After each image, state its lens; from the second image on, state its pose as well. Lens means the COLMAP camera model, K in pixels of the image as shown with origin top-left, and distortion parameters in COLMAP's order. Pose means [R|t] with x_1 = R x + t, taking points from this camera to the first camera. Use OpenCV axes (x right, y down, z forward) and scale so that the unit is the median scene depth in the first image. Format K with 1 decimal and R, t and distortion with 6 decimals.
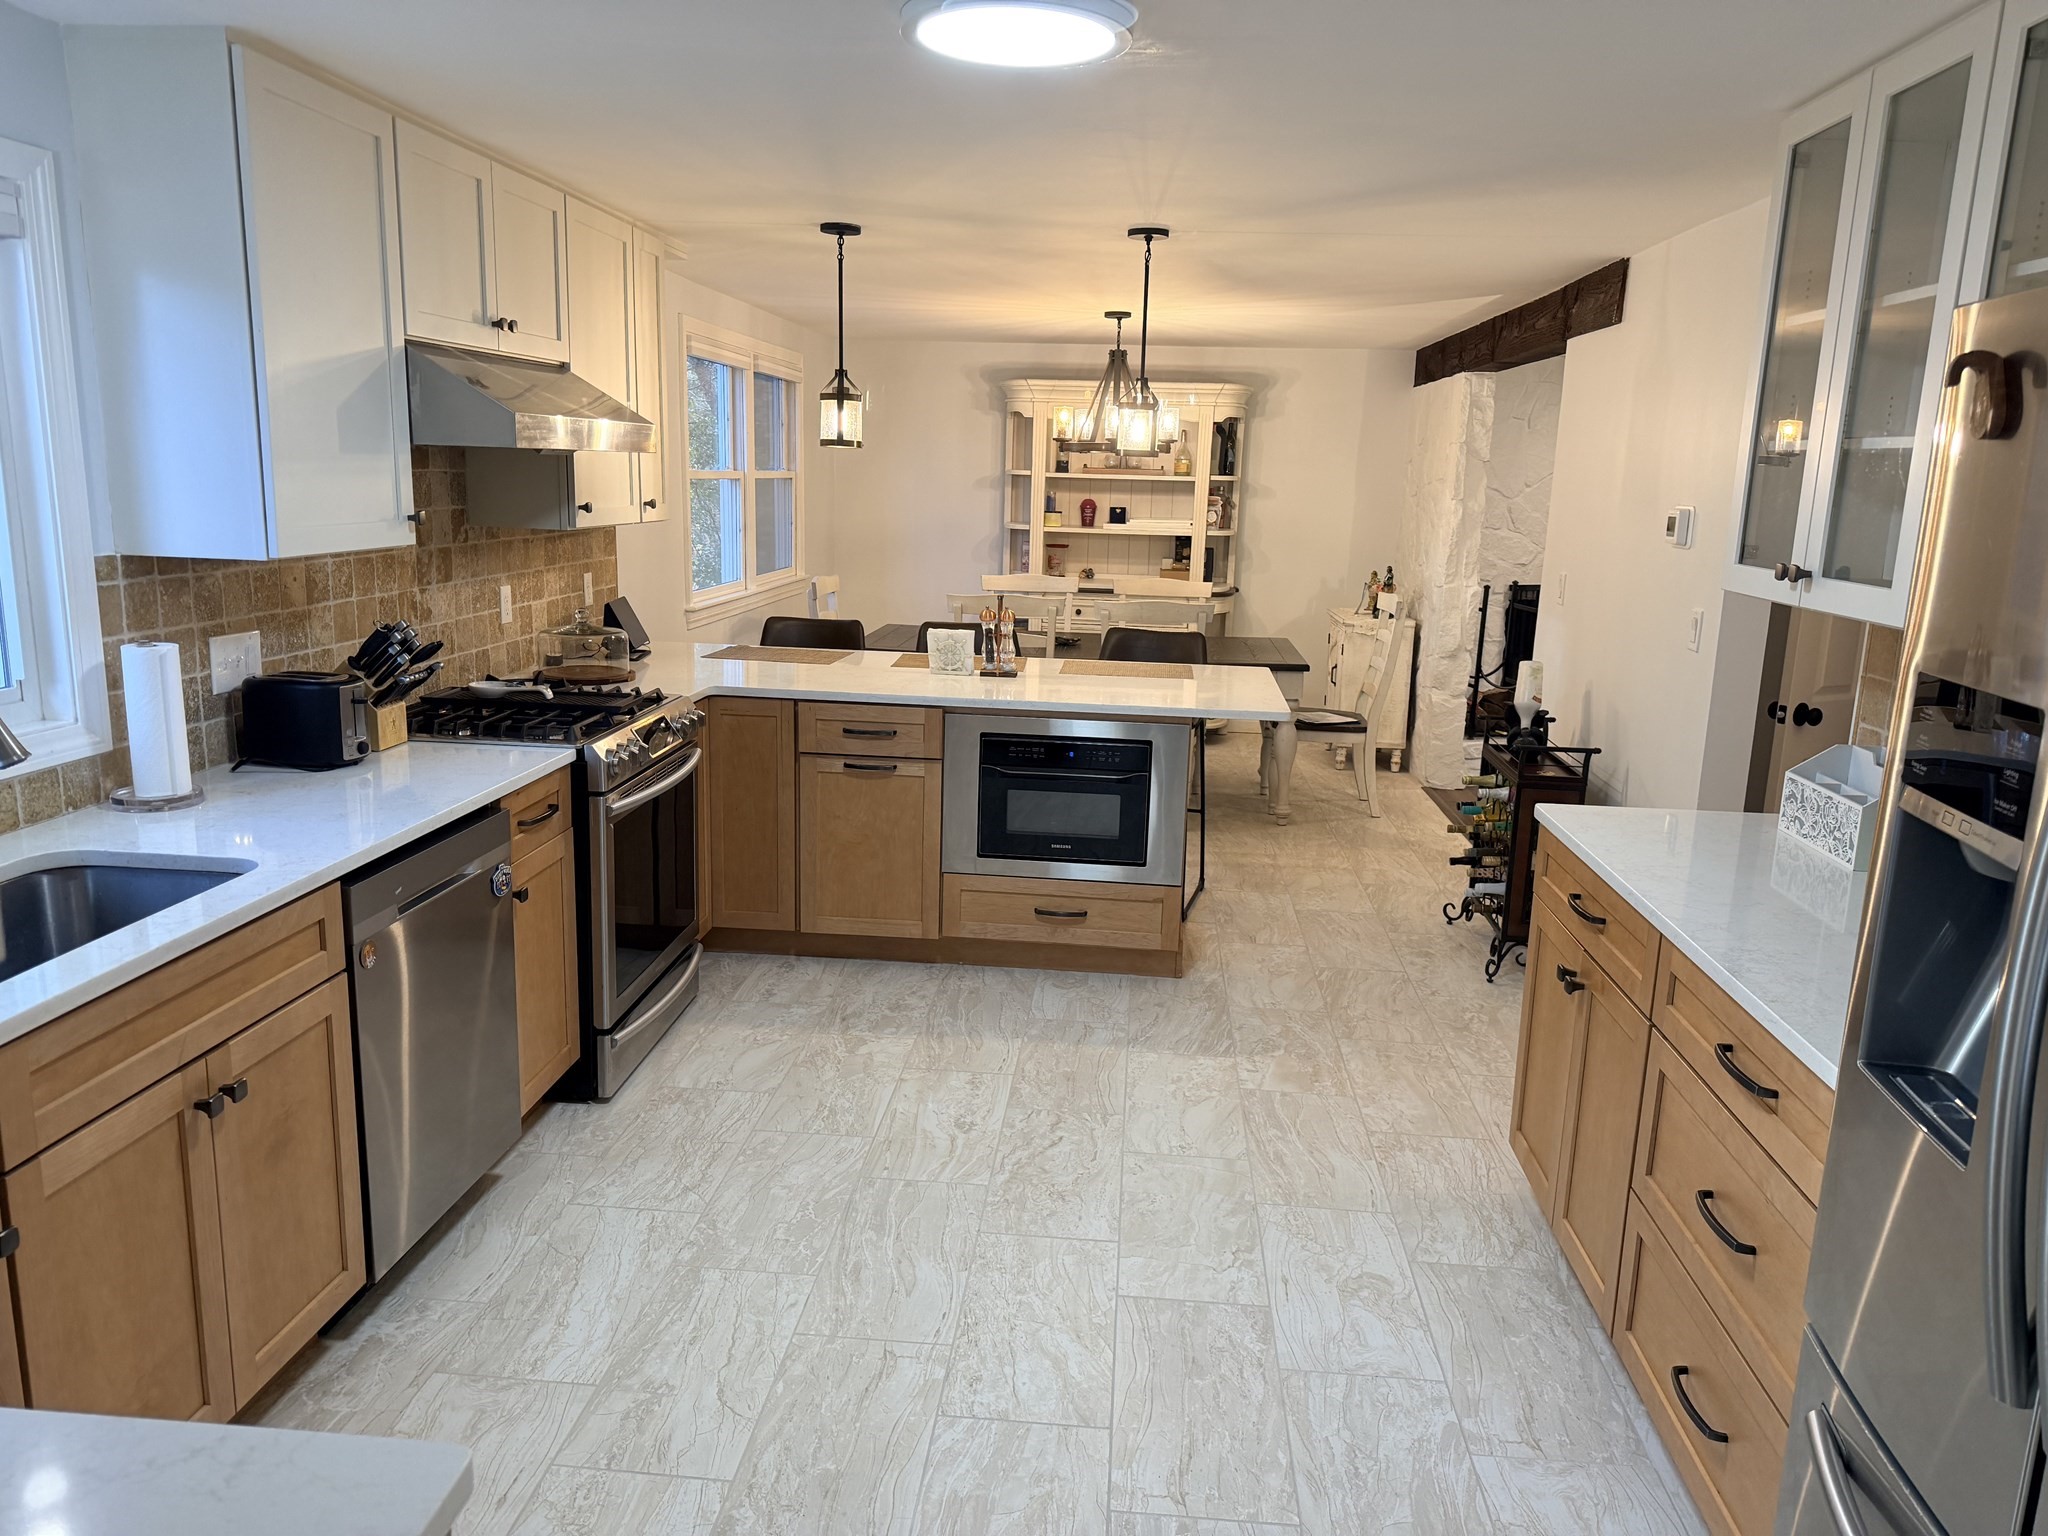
lens RADIAL K [[1460.6, 0, 1022.7], [0, 1460.6, 762.3], [0, 0, 1]] dist [0.065005, 0.000932]
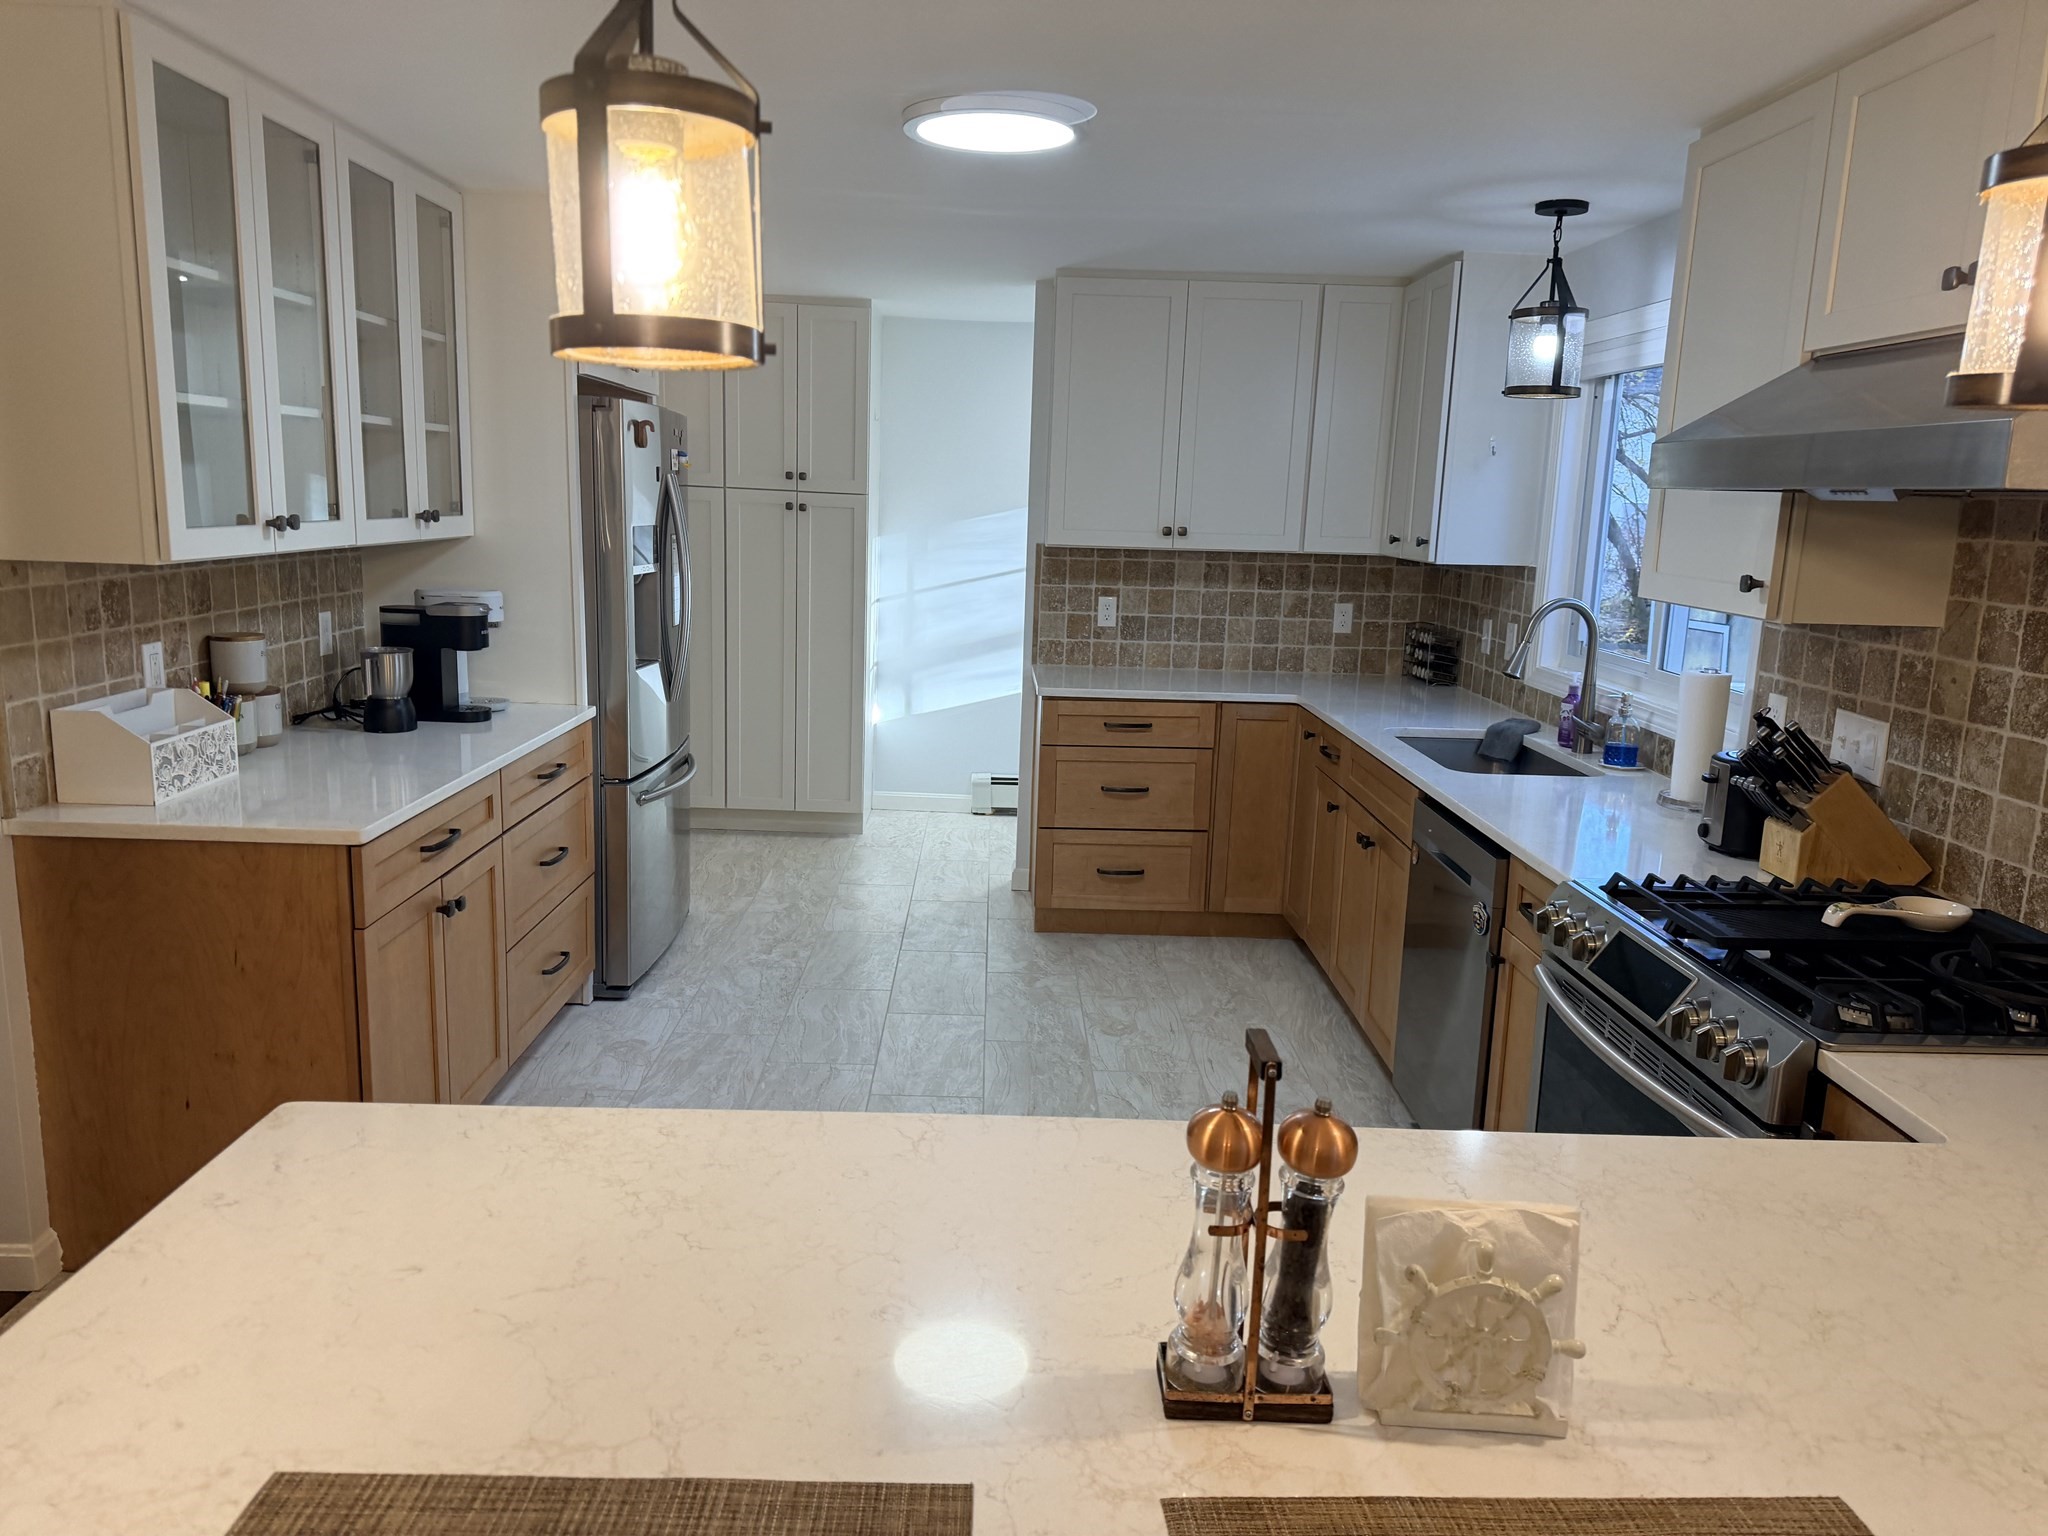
lens RADIAL K [[1460.6, 0, 1024.4], [0, 1460.6, 760.1], [0, 0, 1]] dist [0.065005, 0.000932]
pose [[-0.992317, -0.040928, -0.116758, 0.068514], [-0.082504, 0.922142, 0.377952, -0.336487], [0.092199, 0.384681, -0.918433, 1.677235]]
